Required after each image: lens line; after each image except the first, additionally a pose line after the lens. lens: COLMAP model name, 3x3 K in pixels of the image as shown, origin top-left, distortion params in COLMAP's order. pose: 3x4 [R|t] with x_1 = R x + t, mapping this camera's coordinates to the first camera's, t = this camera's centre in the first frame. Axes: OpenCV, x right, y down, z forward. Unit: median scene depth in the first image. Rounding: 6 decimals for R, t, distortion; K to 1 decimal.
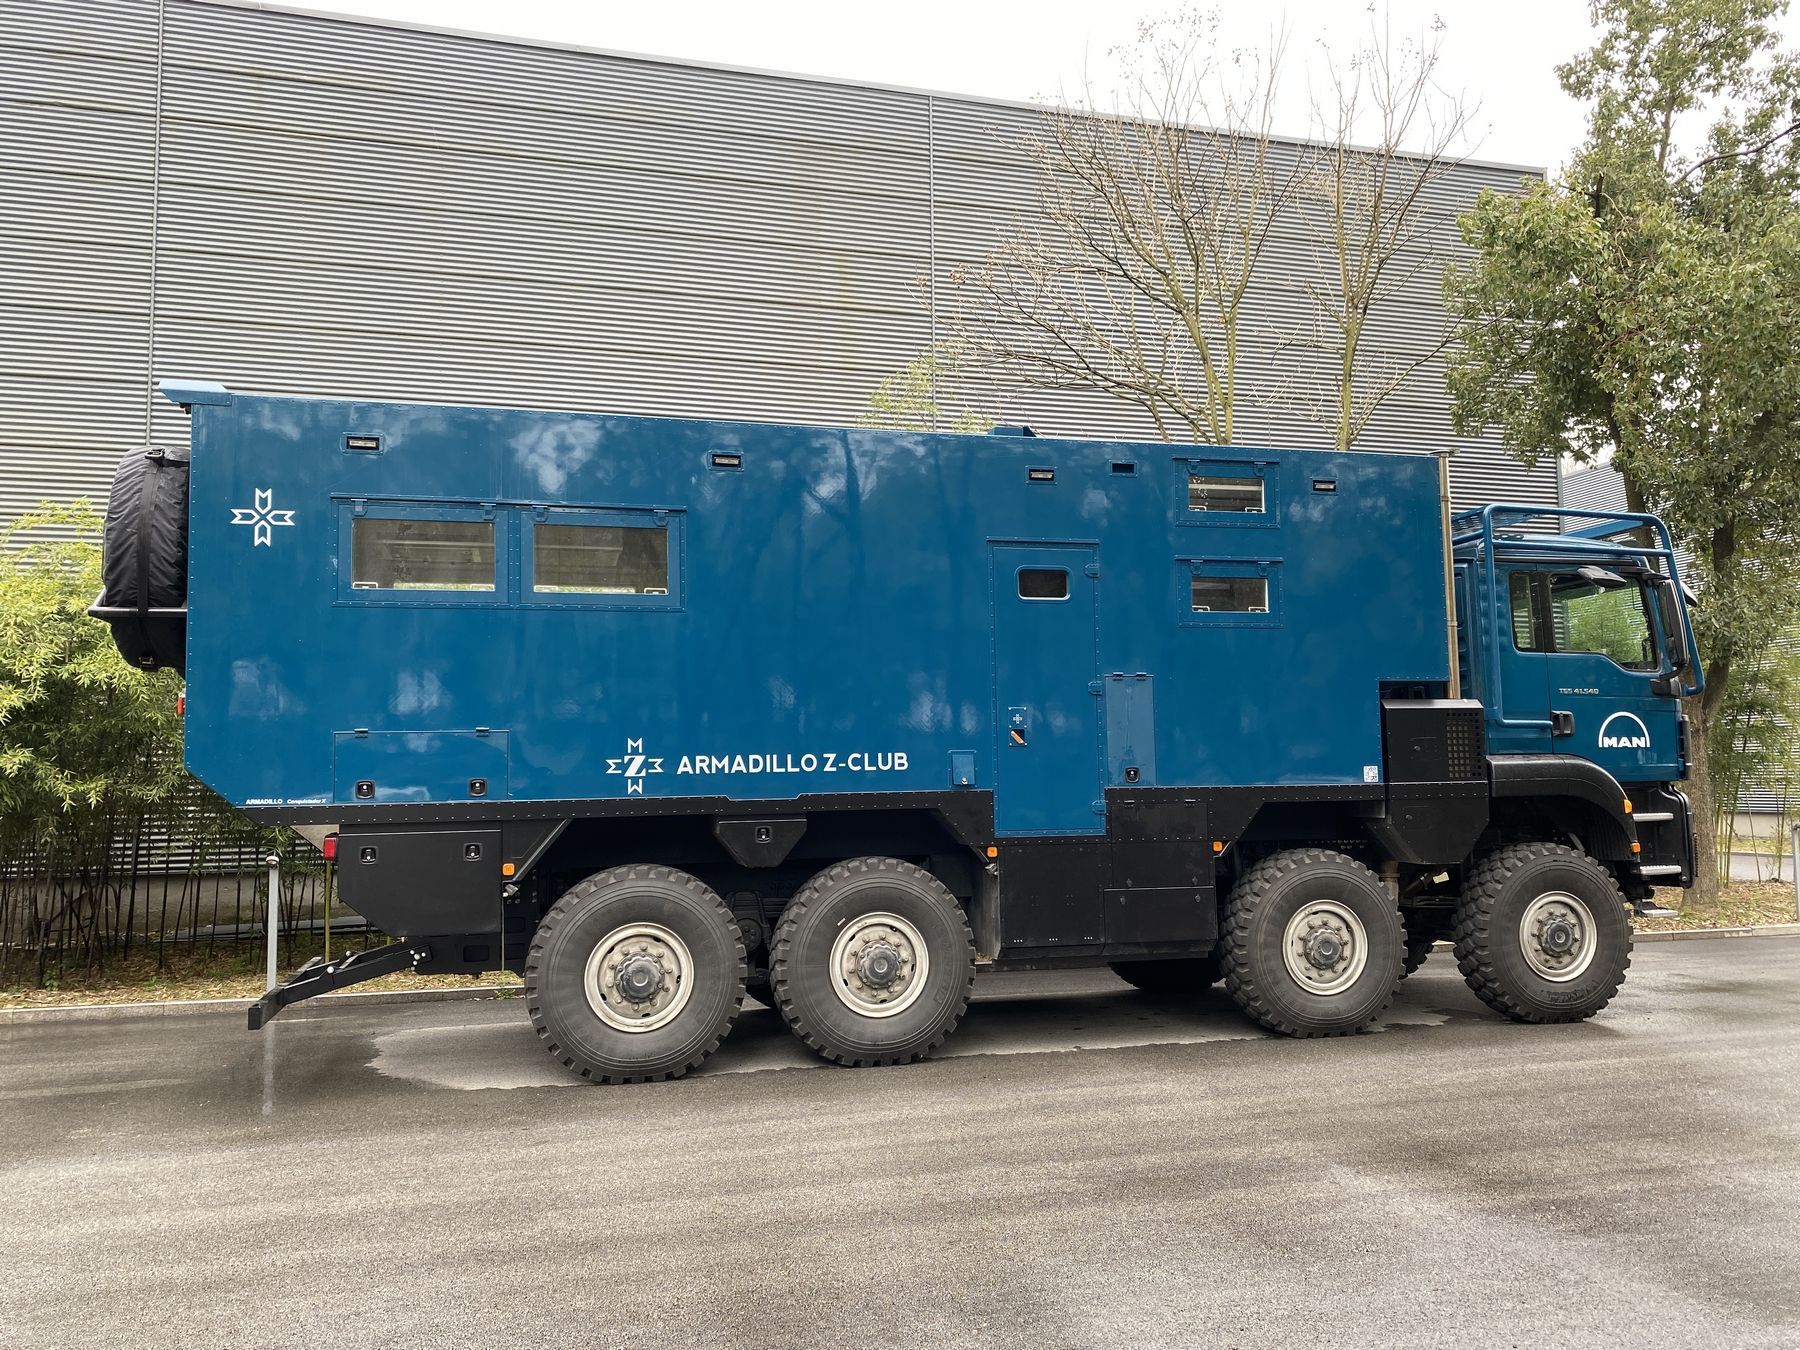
lens RADIAL K [[1343.9, 0, 898.4], [0, 1343.9, 671.5], [0, 0, 1]] dist [0.053925, -0.011274]
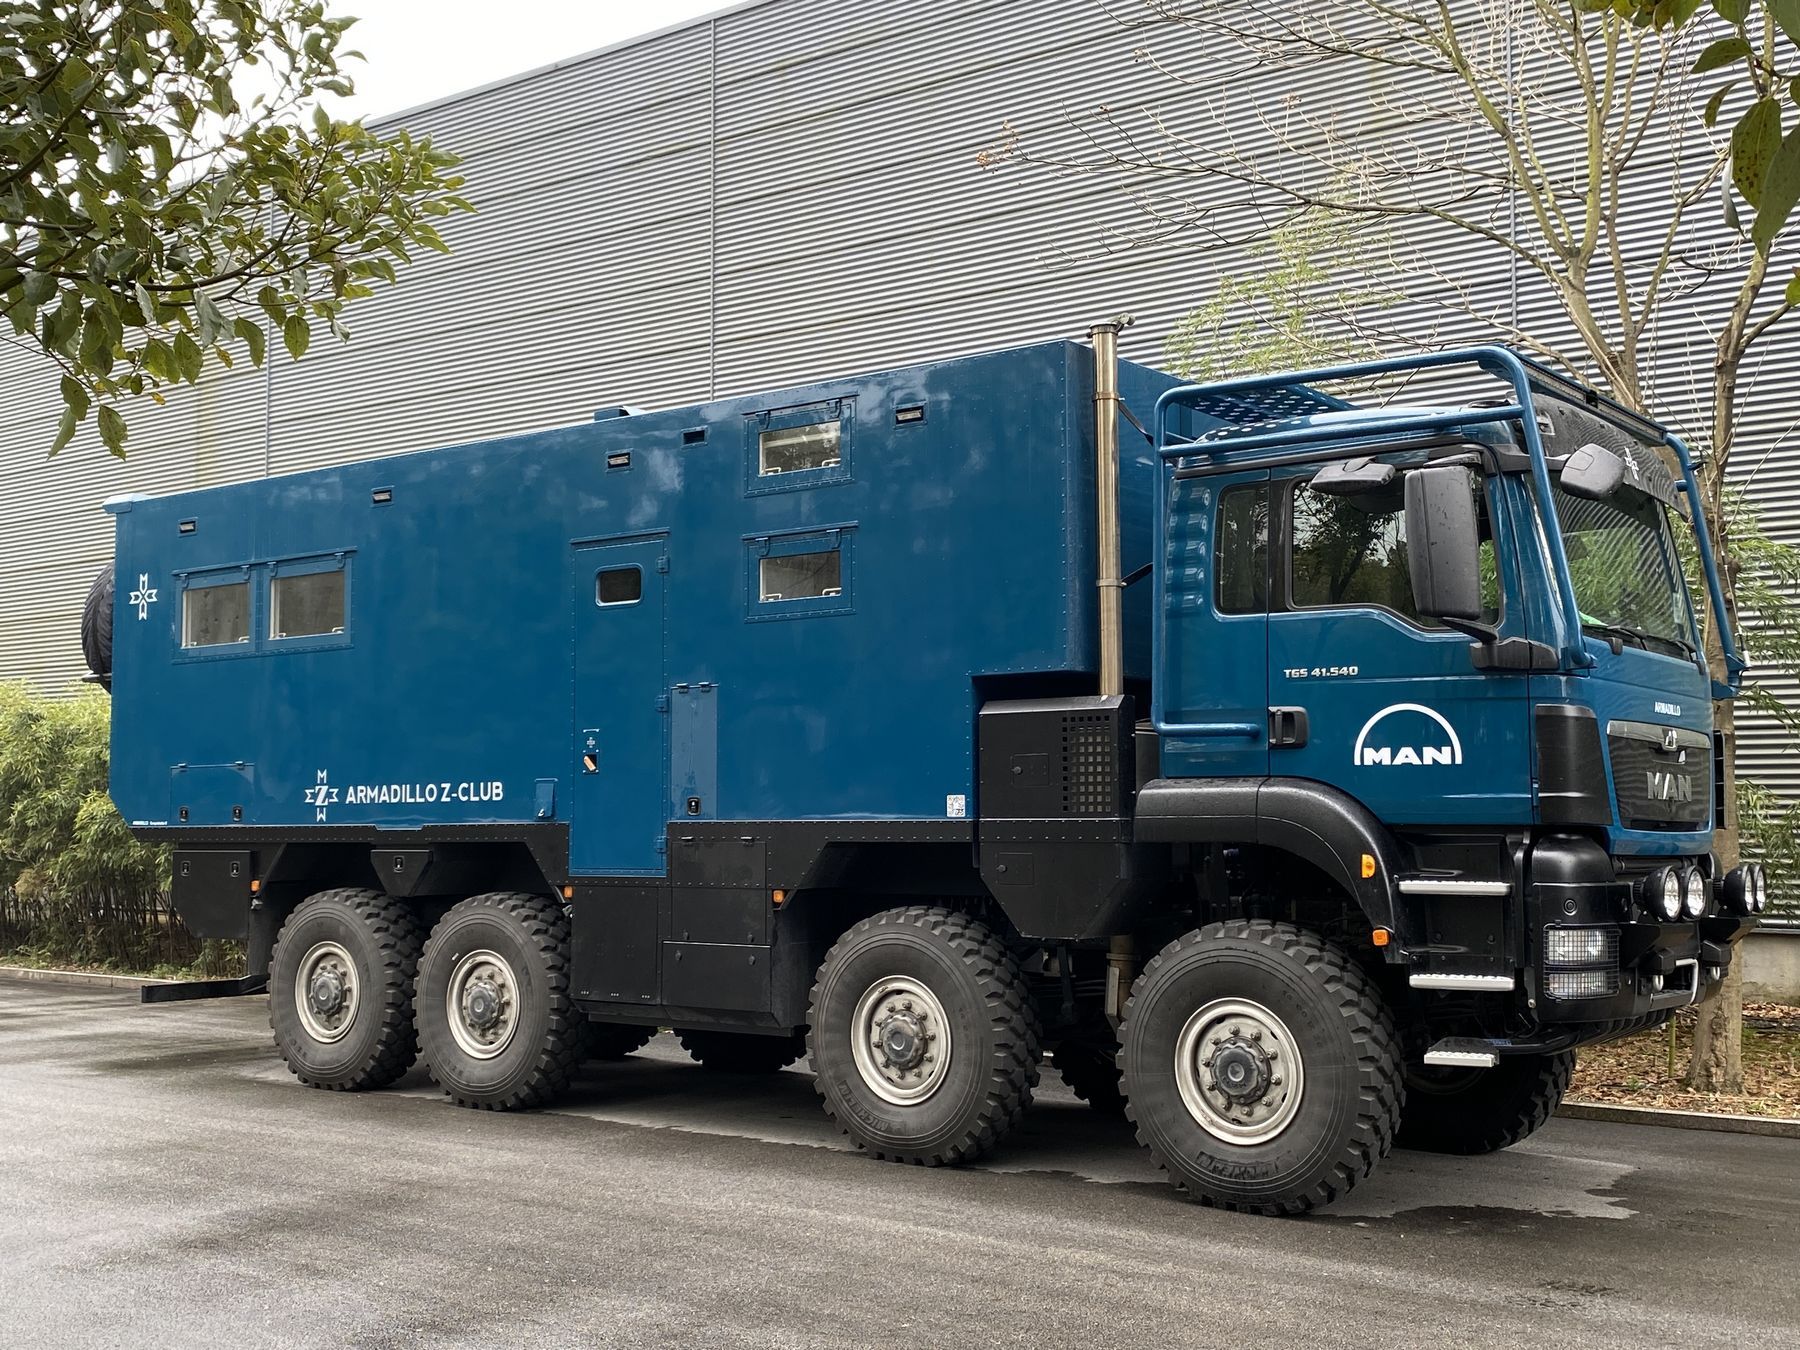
lens RADIAL K [[2018.9, 0, 898.7], [0, 2018.9, 668.3], [0, 0, 1]] dist [0.162506, 0.000000]
pose [[0.602203, -0.046643, -0.796979, 1.260418], [0.057108, 0.998251, -0.015270, 0.018004], [0.796297, -0.036318, 0.603814, 0.350432]]
